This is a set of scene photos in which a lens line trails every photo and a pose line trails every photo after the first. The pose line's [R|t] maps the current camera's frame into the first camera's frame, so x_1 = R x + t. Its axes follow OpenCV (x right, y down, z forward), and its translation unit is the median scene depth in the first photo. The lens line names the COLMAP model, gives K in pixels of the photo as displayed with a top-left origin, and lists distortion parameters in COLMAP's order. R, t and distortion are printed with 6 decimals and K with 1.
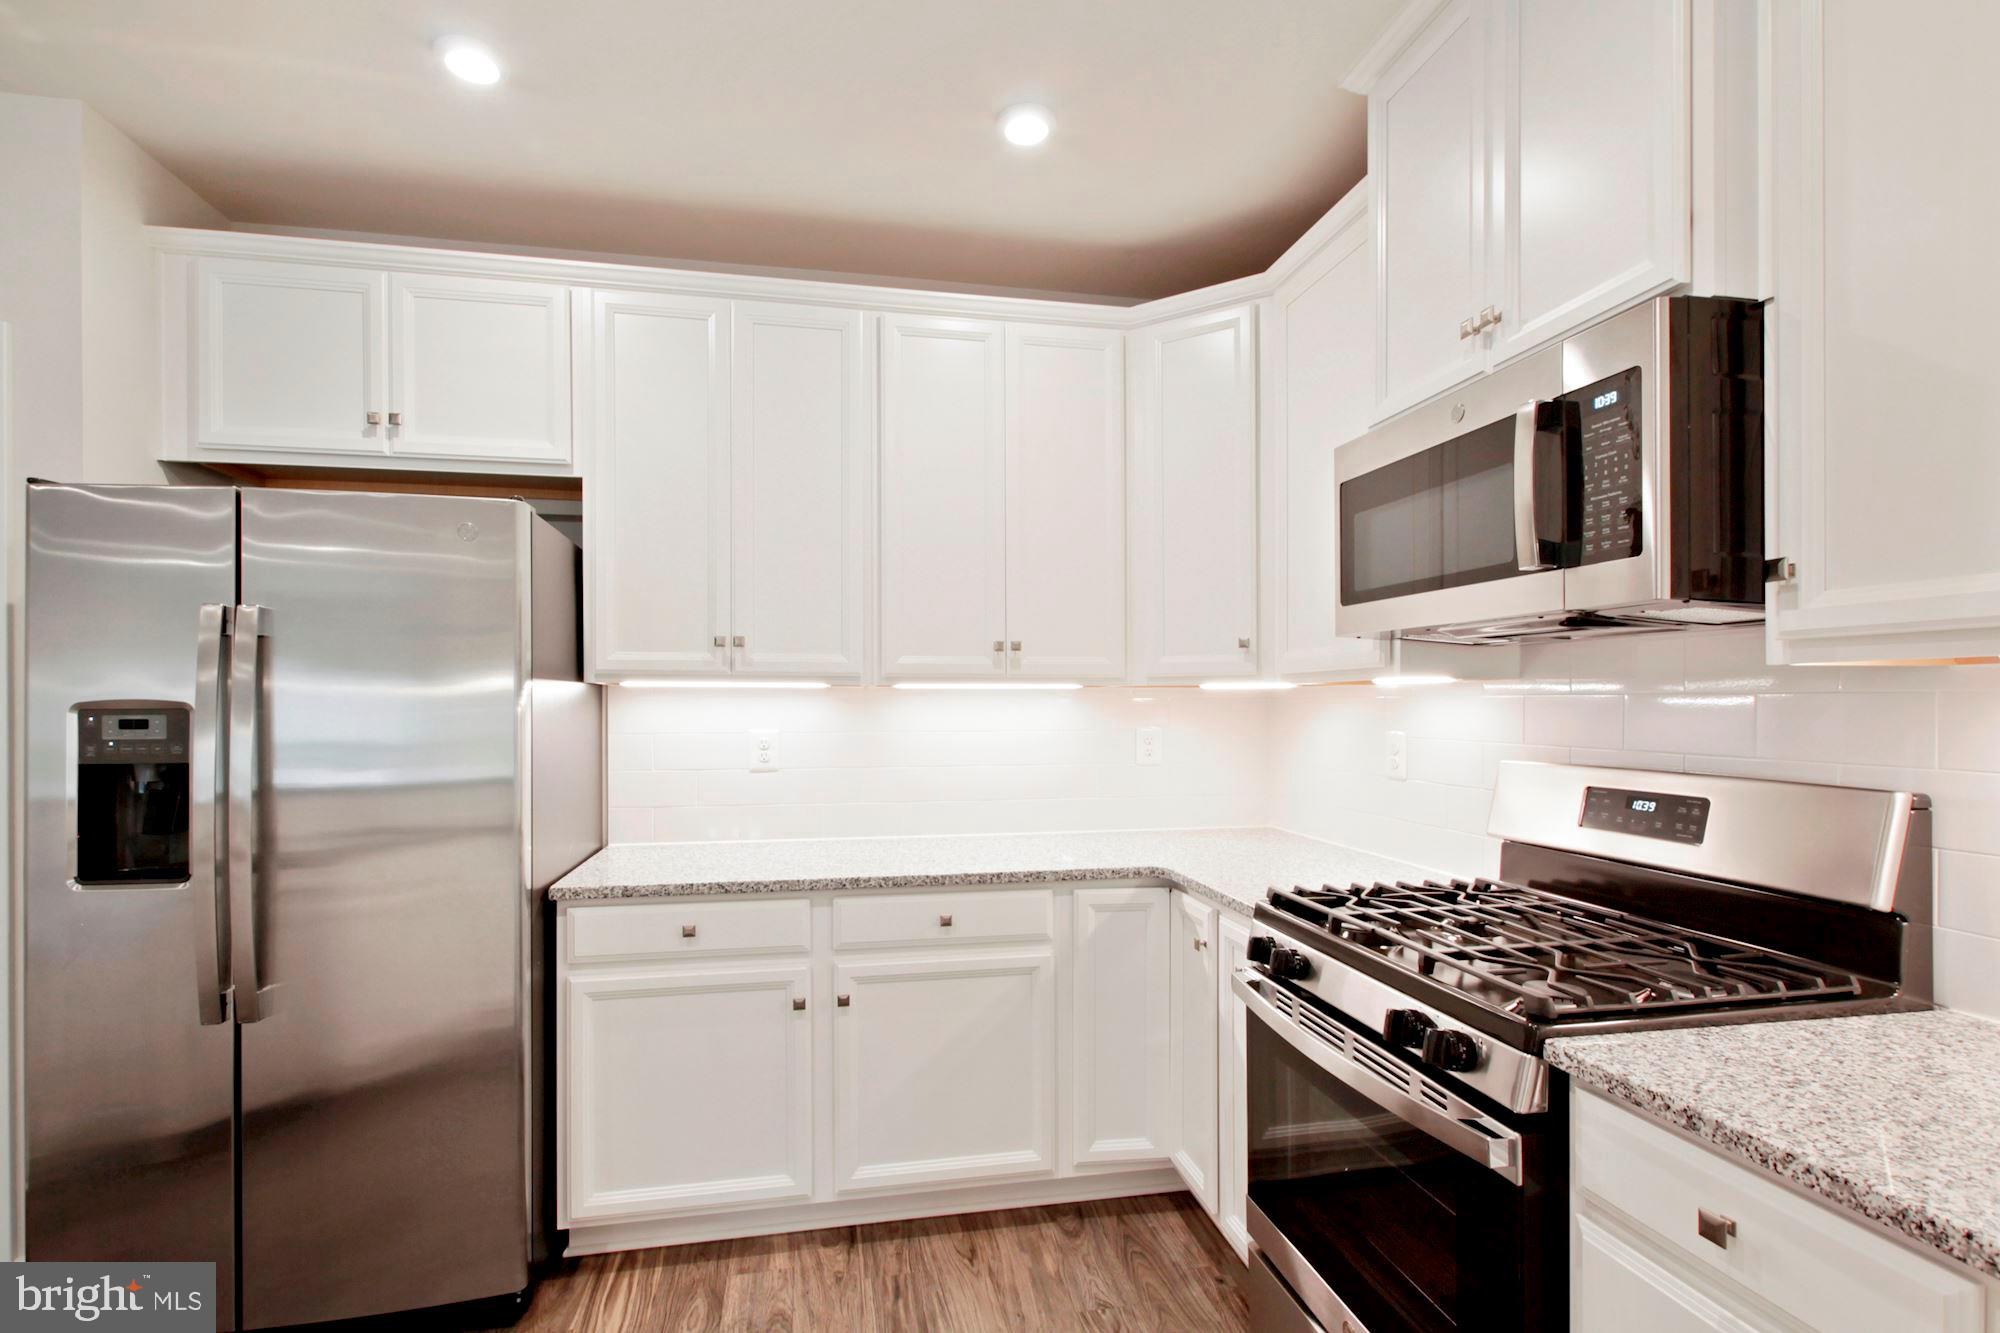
lens RADIAL K [[922.8, 0, 982.4], [0, 922.8, 694.5], [0, 0, 1]] dist [-0.000392, -0.000334]
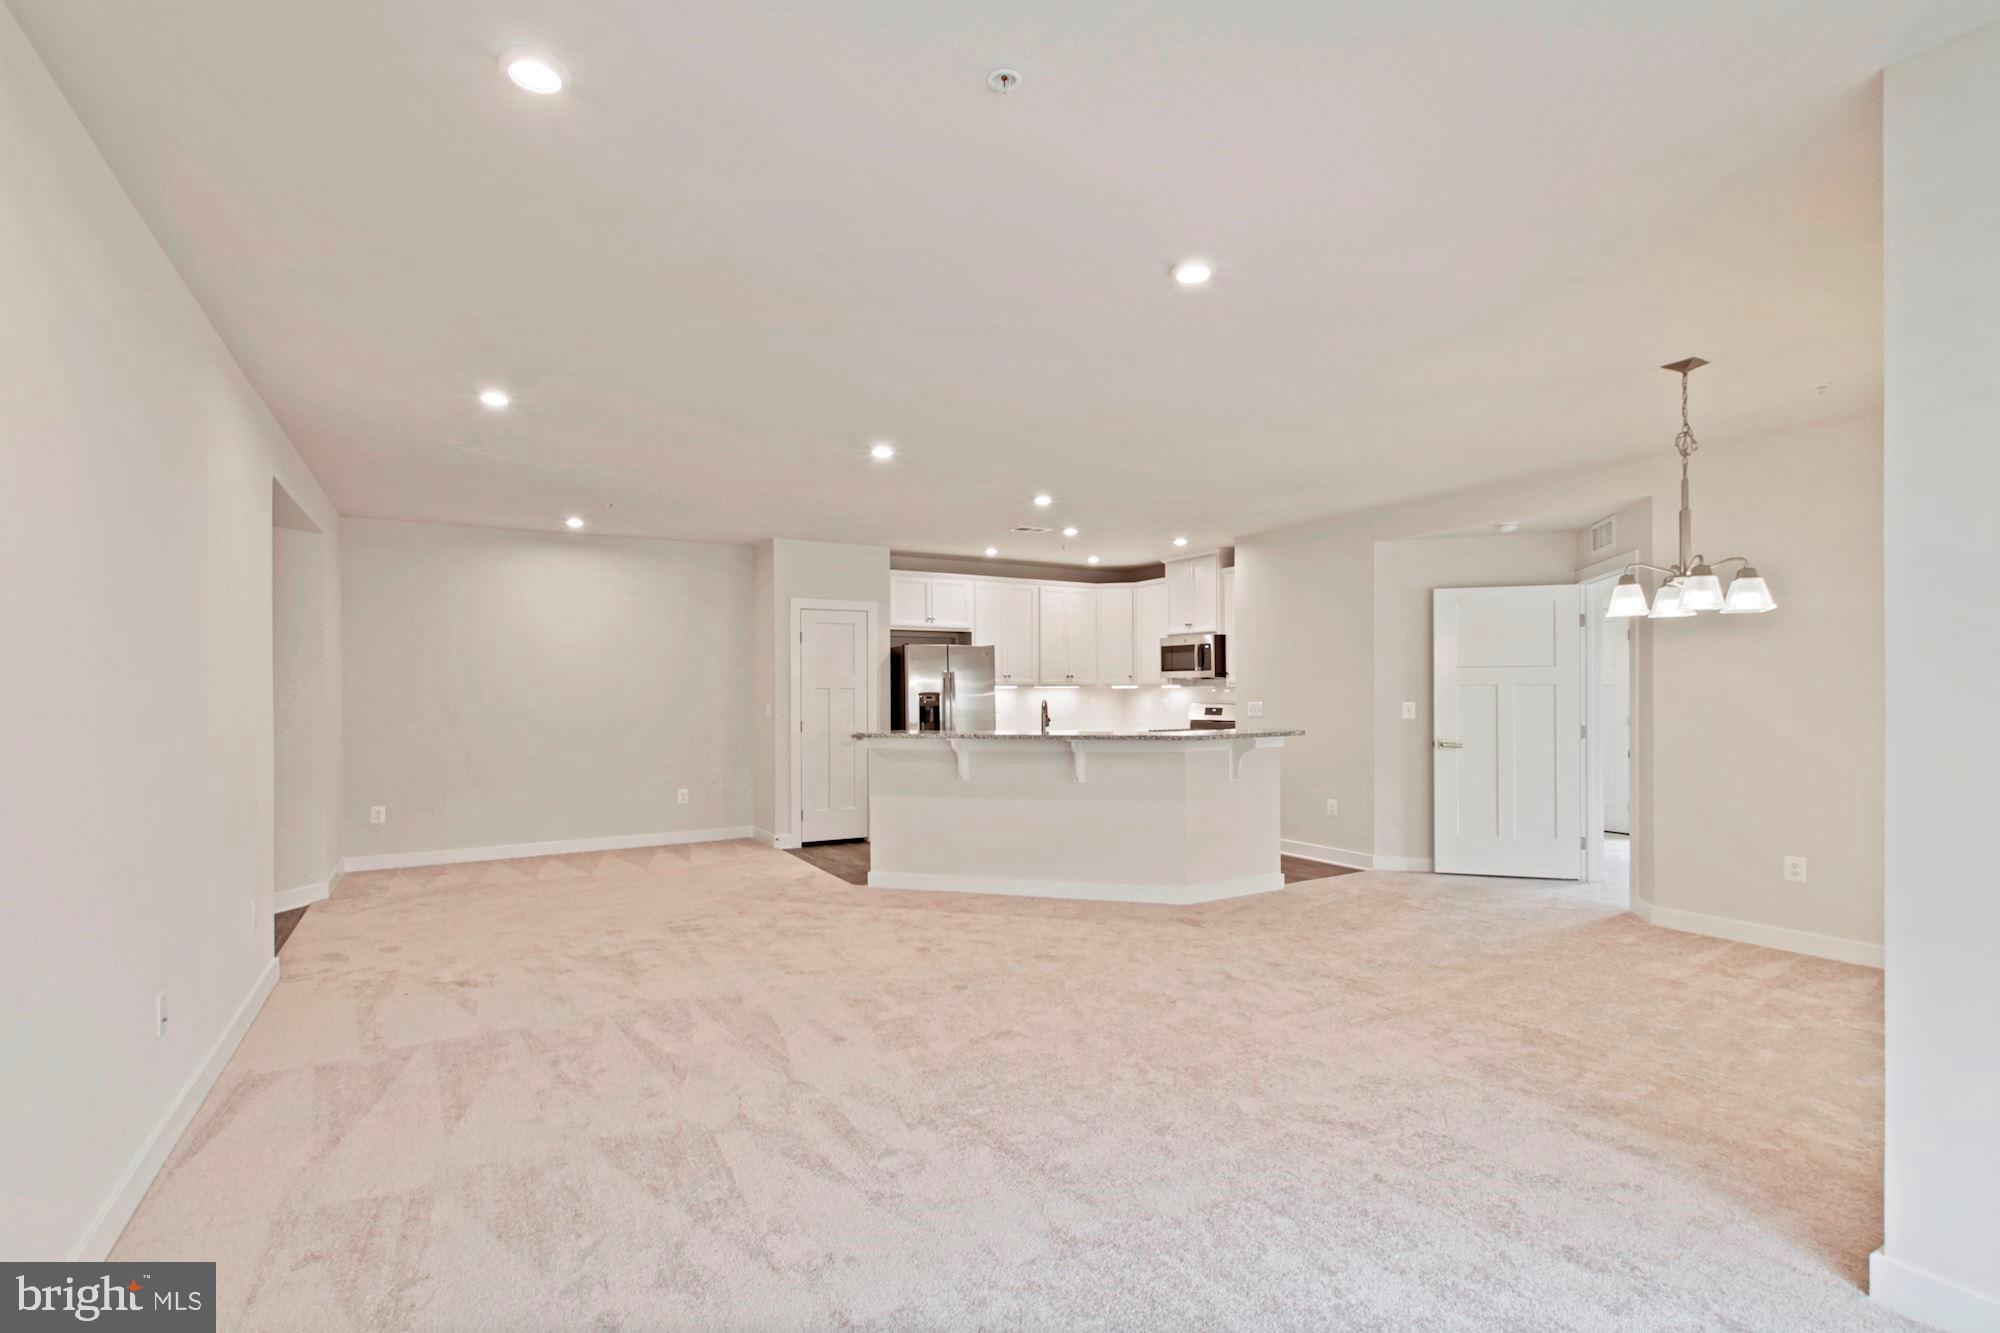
lens RADIAL K [[922.8, 0, 982.4], [0, 922.8, 694.5], [0, 0, 1]] dist [-0.000392, -0.000334]
pose [[0.944938, -0.002975, 0.327236, -2.169288], [0.000550, 0.999972, 0.007503, -0.015228], [-0.327249, -0.006910, 0.944913, -3.405588]]
